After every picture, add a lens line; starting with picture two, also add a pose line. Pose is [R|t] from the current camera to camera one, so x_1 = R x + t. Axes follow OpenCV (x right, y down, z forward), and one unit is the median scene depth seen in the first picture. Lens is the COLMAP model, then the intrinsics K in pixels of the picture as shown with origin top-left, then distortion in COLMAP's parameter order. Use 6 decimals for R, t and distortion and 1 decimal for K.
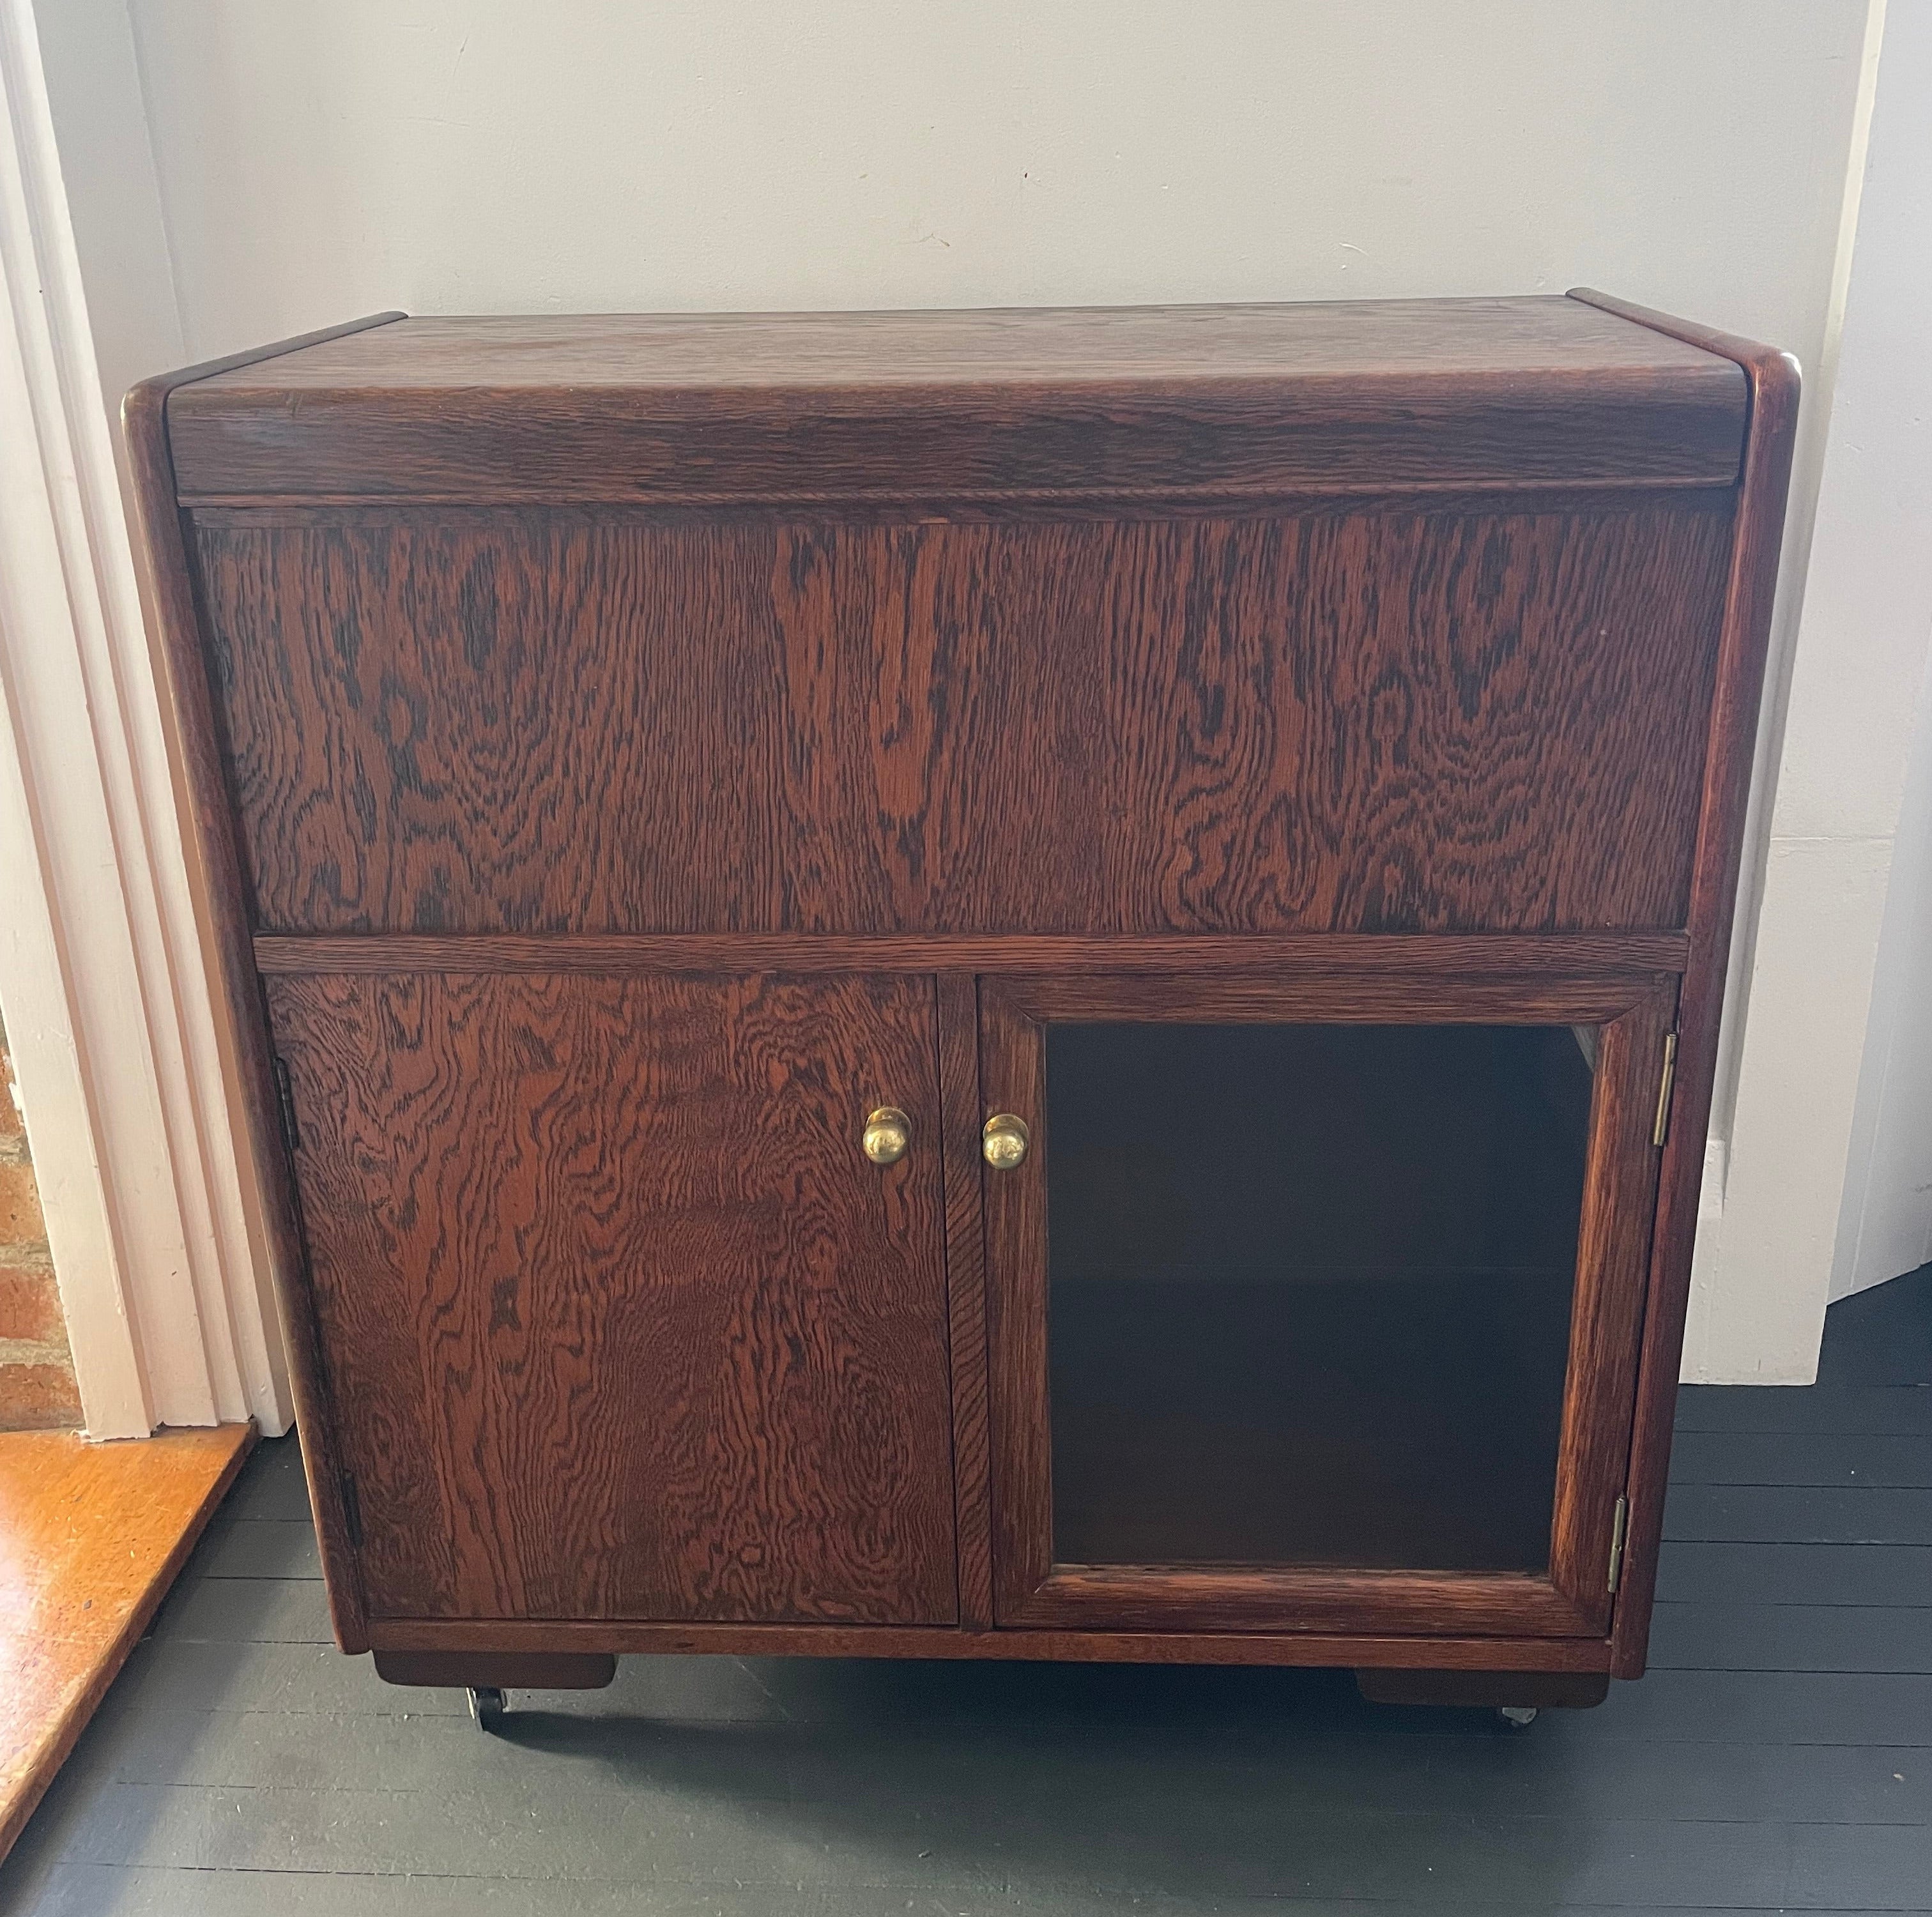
lens RADIAL K [[2025.7, 0, 966.0], [0, 2025.7, 886.1], [0, 0, 1]] dist [0.115047, -0.195395]
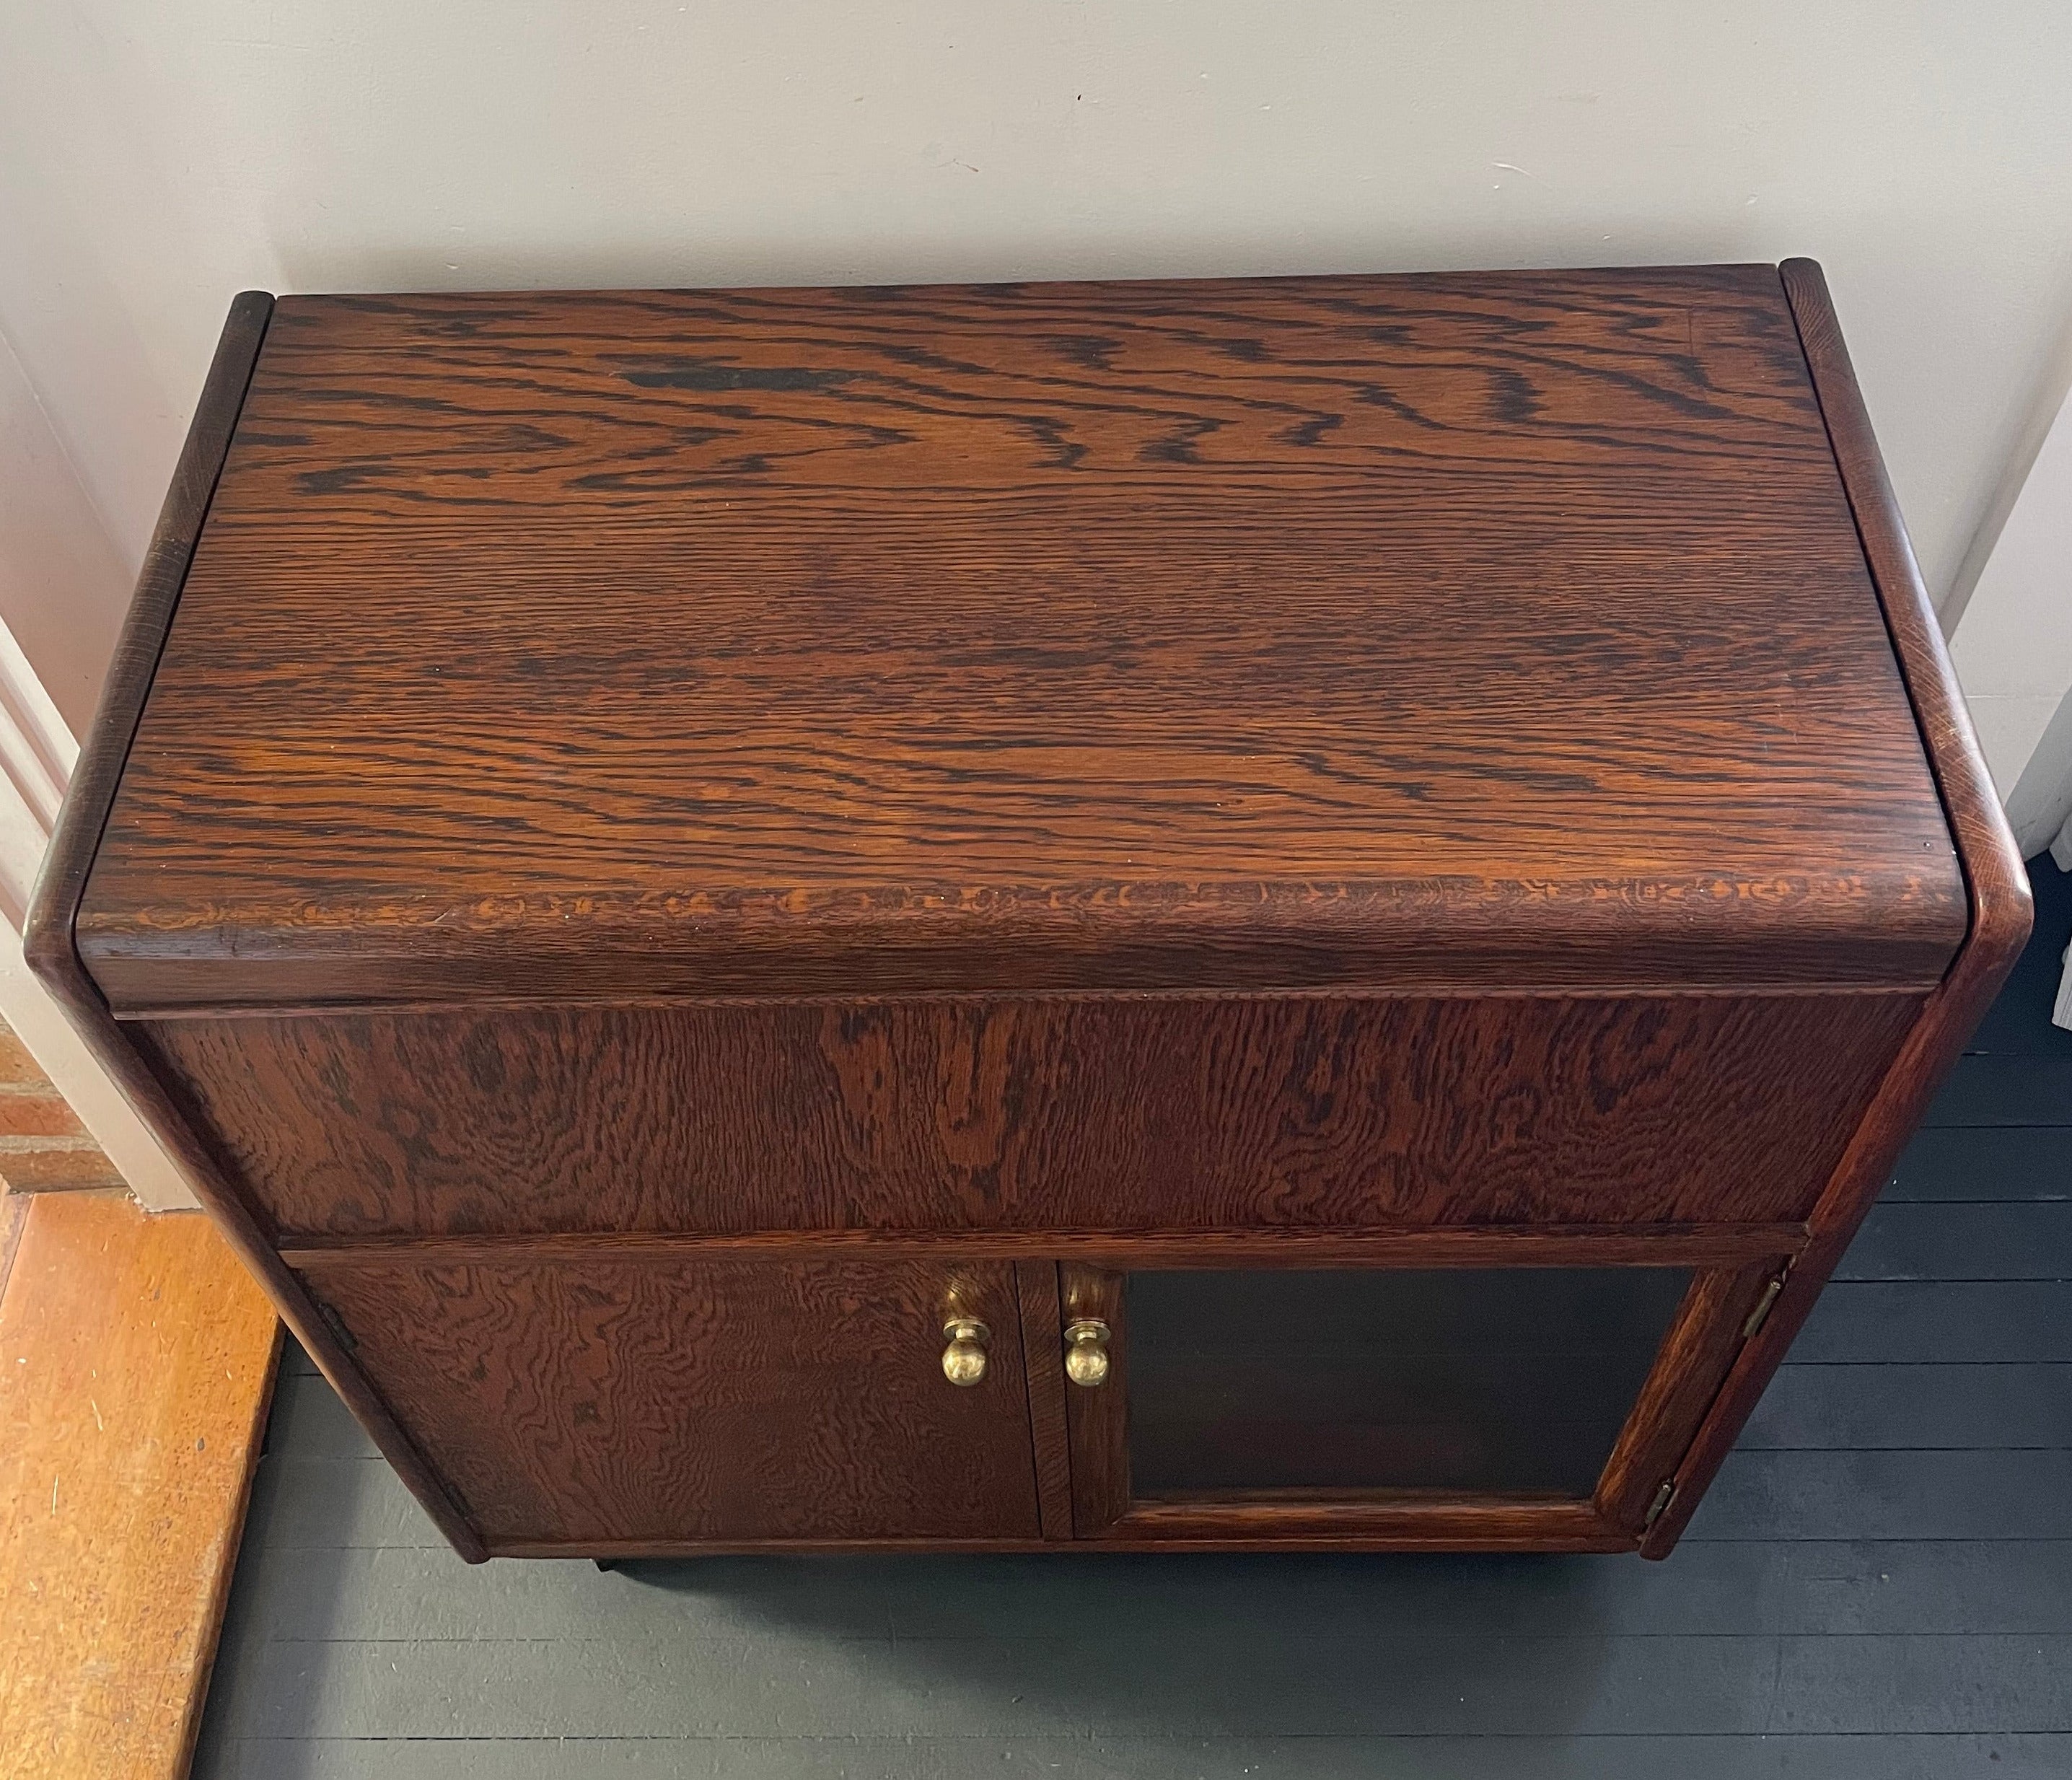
lens RADIAL K [[2272.7, 0, 1033.8], [0, 2272.7, 777.5], [0, 0, 1]] dist [0.080674, -0.153356]
pose [[0.998873, -0.042304, 0.021542, -0.019495], [0.025071, 0.855401, 0.517359, -0.712780], [-0.040313, -0.516236, 0.855497, 0.213847]]
